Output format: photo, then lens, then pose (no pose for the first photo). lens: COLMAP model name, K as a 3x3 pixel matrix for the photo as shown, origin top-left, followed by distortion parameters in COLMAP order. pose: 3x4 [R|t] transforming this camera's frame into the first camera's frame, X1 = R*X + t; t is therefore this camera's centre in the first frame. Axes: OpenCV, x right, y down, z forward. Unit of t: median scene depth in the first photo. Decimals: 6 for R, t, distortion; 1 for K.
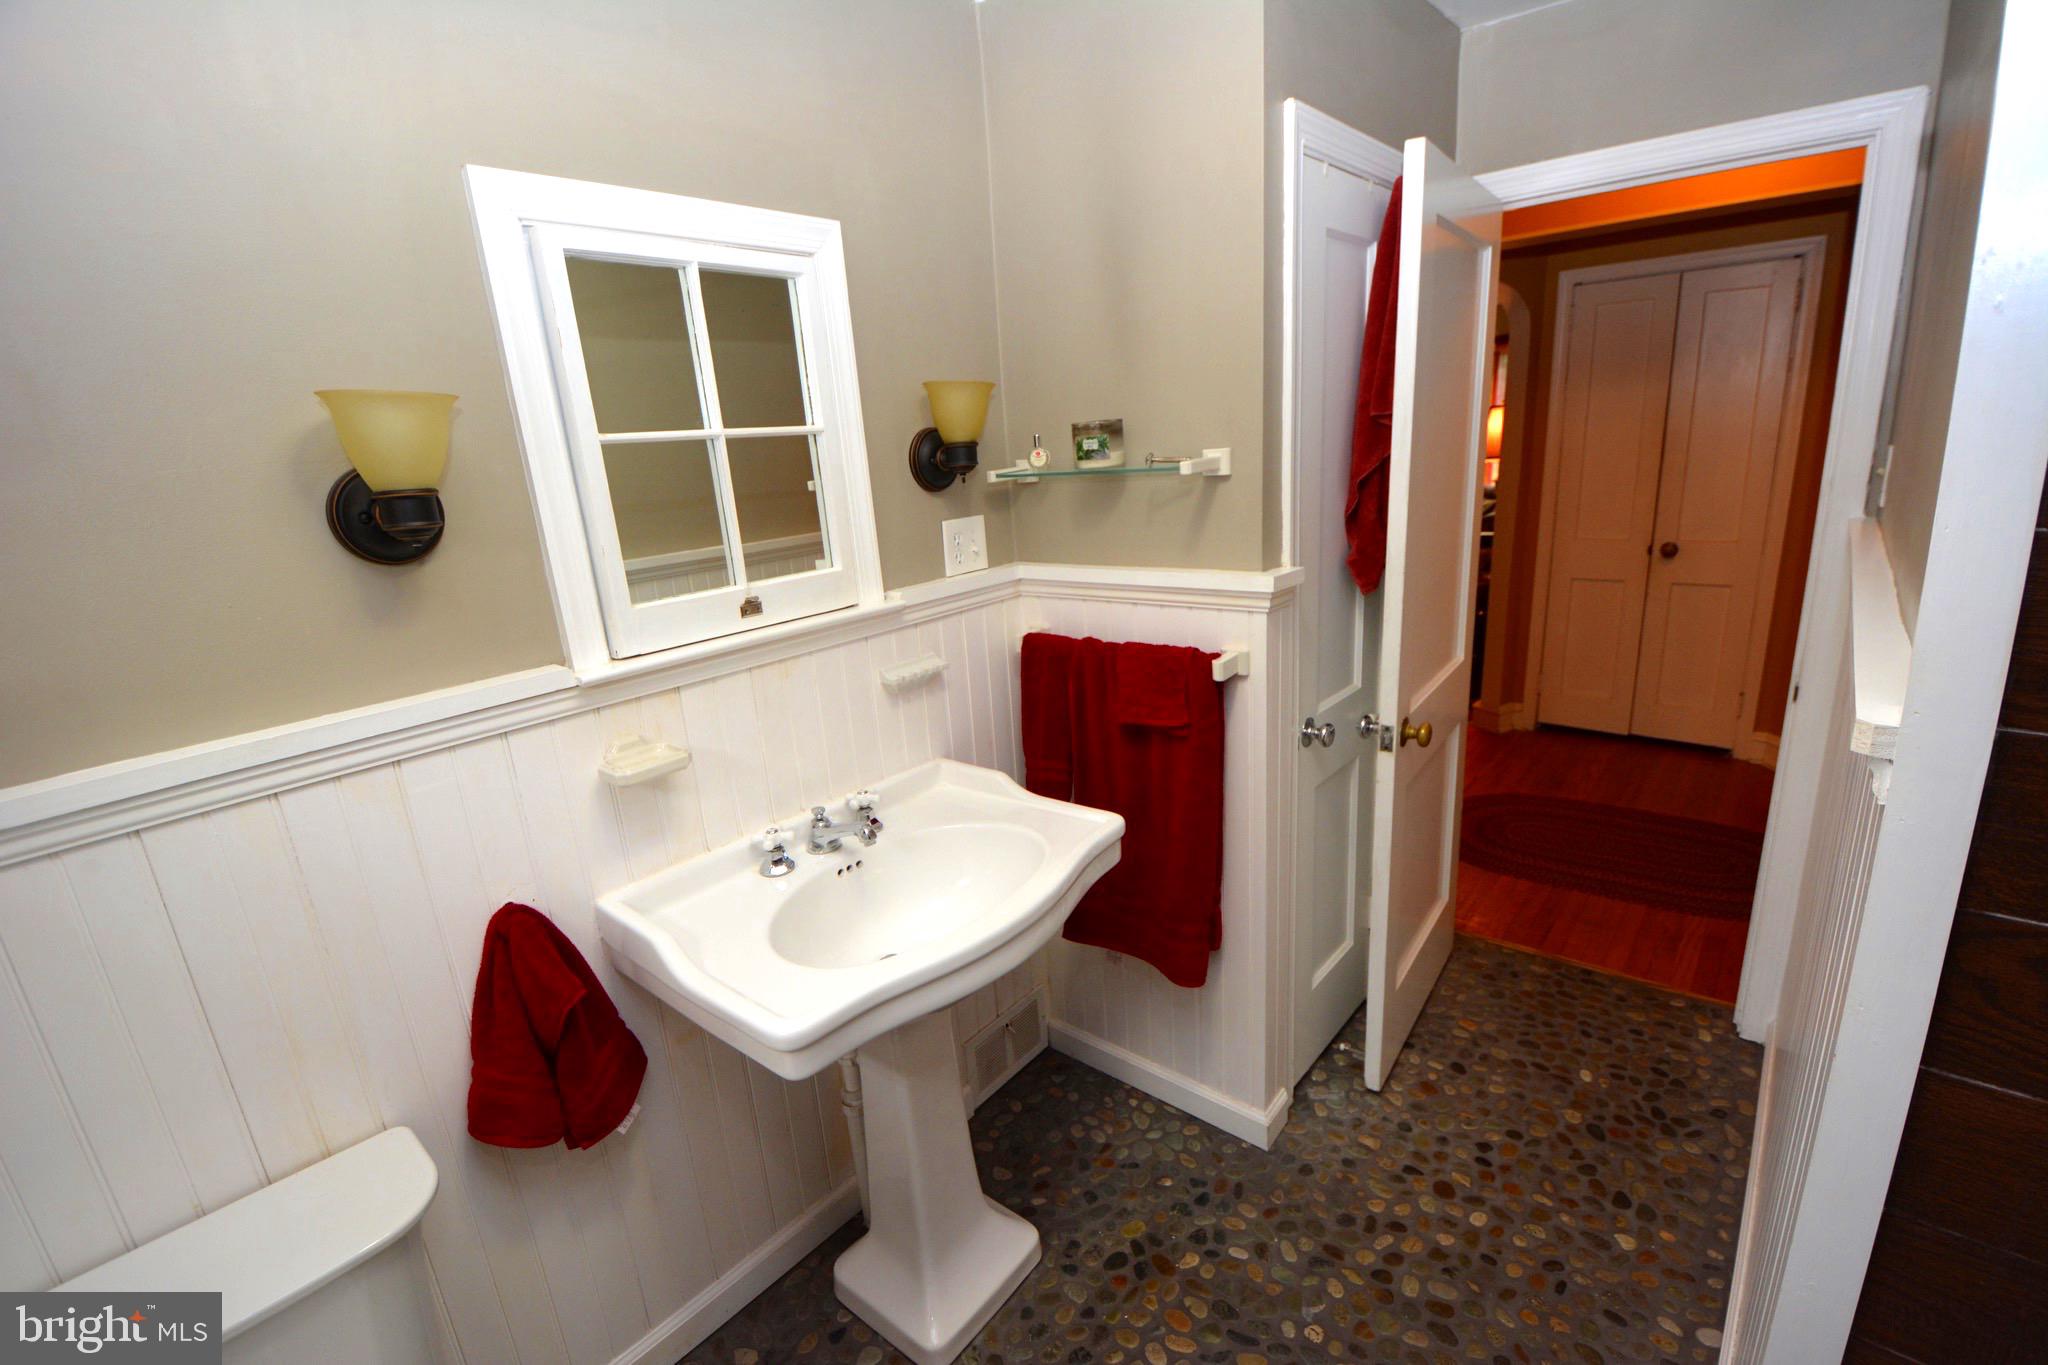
lens RADIAL K [[898.3, 0, 1021.8], [0, 898.3, 689.5], [0, 0, 1]] dist [0.002388, -0.015945]
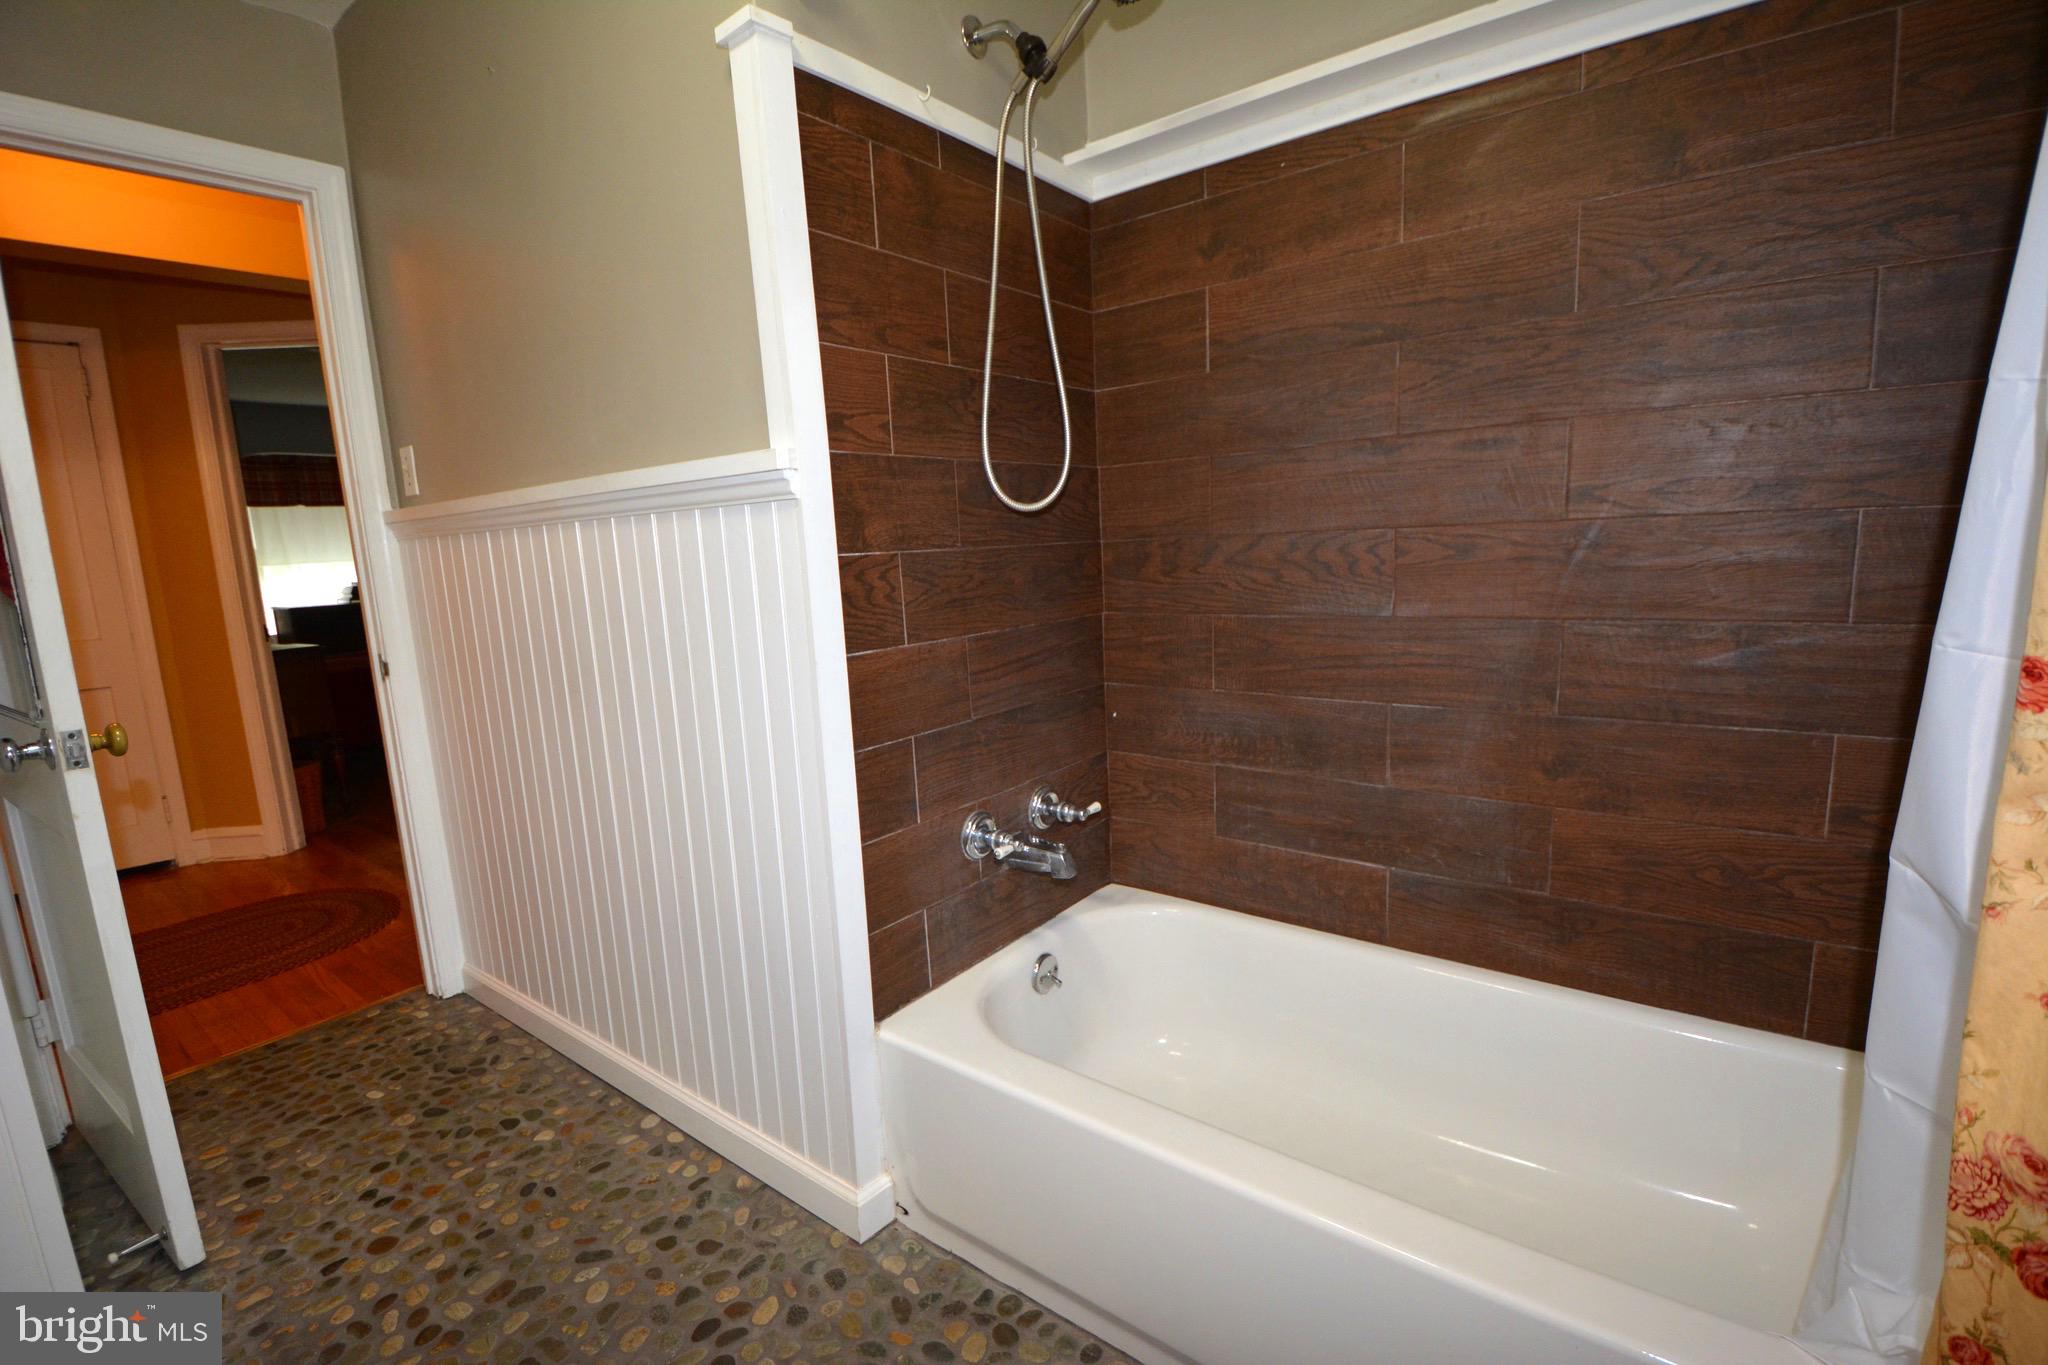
lens RADIAL K [[898.3, 0, 1032.5], [0, 898.3, 677.1], [0, 0, 1]] dist [0.002388, -0.015945]
pose [[-0.049051, -0.093950, 0.994368, -0.316599], [0.311463, 0.944484, 0.104601, 0.162066], [-0.948992, 0.314839, -0.017066, 0.274897]]
